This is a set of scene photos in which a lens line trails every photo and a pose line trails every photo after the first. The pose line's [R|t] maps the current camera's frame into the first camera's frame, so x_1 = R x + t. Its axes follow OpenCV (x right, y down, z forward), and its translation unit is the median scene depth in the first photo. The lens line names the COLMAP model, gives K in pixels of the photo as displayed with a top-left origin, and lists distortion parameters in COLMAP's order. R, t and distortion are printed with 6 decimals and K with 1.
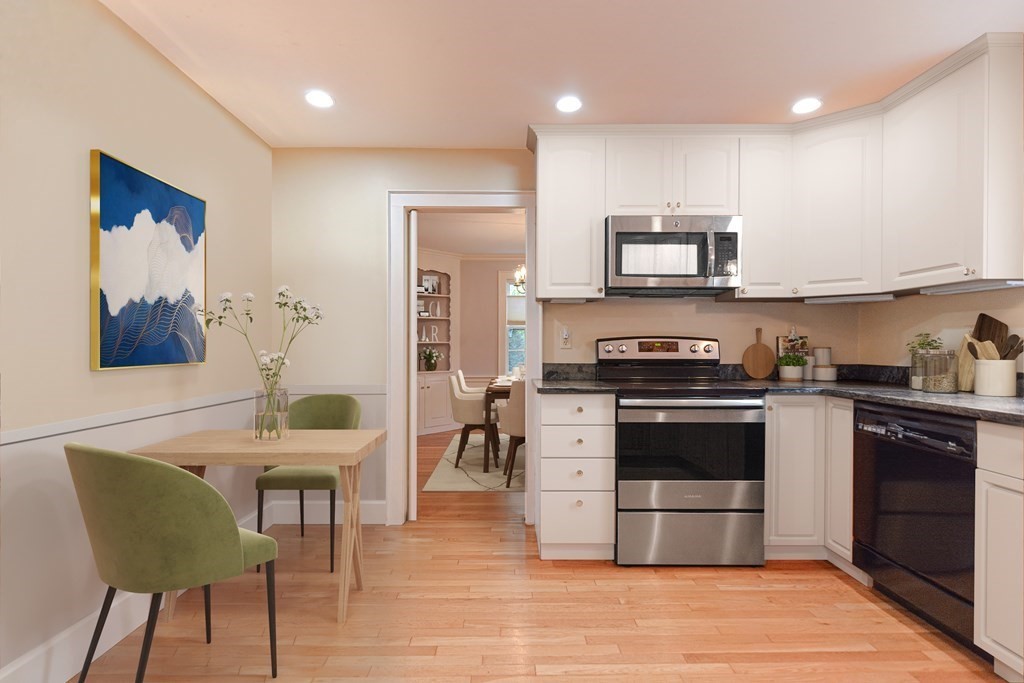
lens RADIAL K [[496.2, 0, 516.6], [0, 496.2, 344.1], [0, 0, 1]] dist [0.013383, -0.005987]
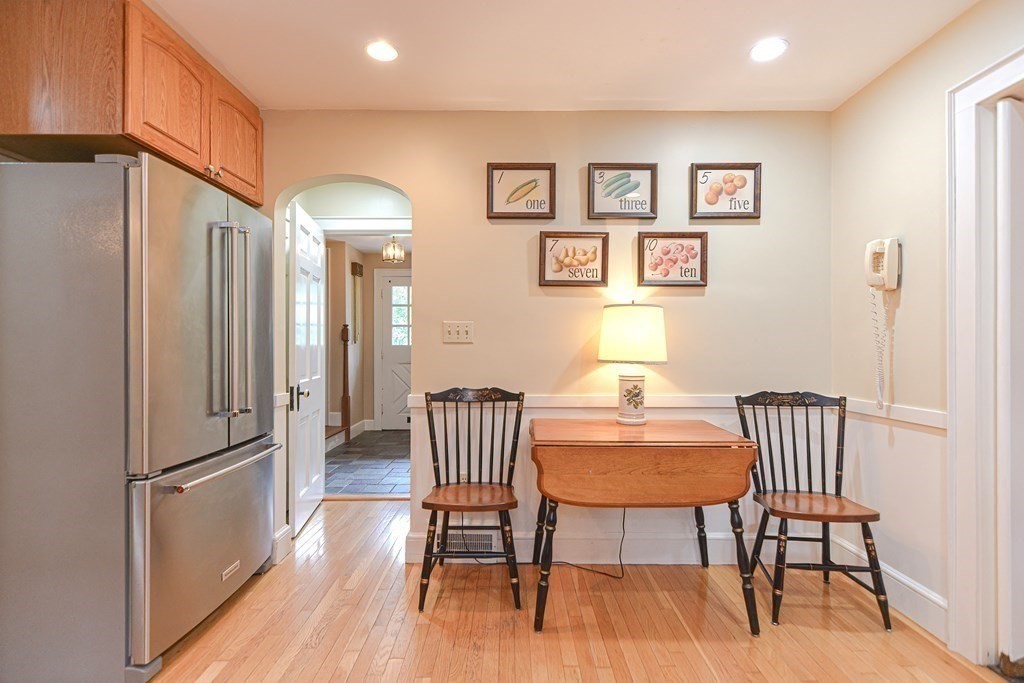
lens RADIAL K [[496.2, 0, 507.5], [0, 496.2, 344.2], [0, 0, 1]] dist [0.013383, -0.005987]
pose [[-0.015101, -0.005292, -0.999872, 0.357340], [0.001189, 0.999985, -0.005311, 0.000007], [0.999885, -0.001269, -0.015095, 0.483533]]
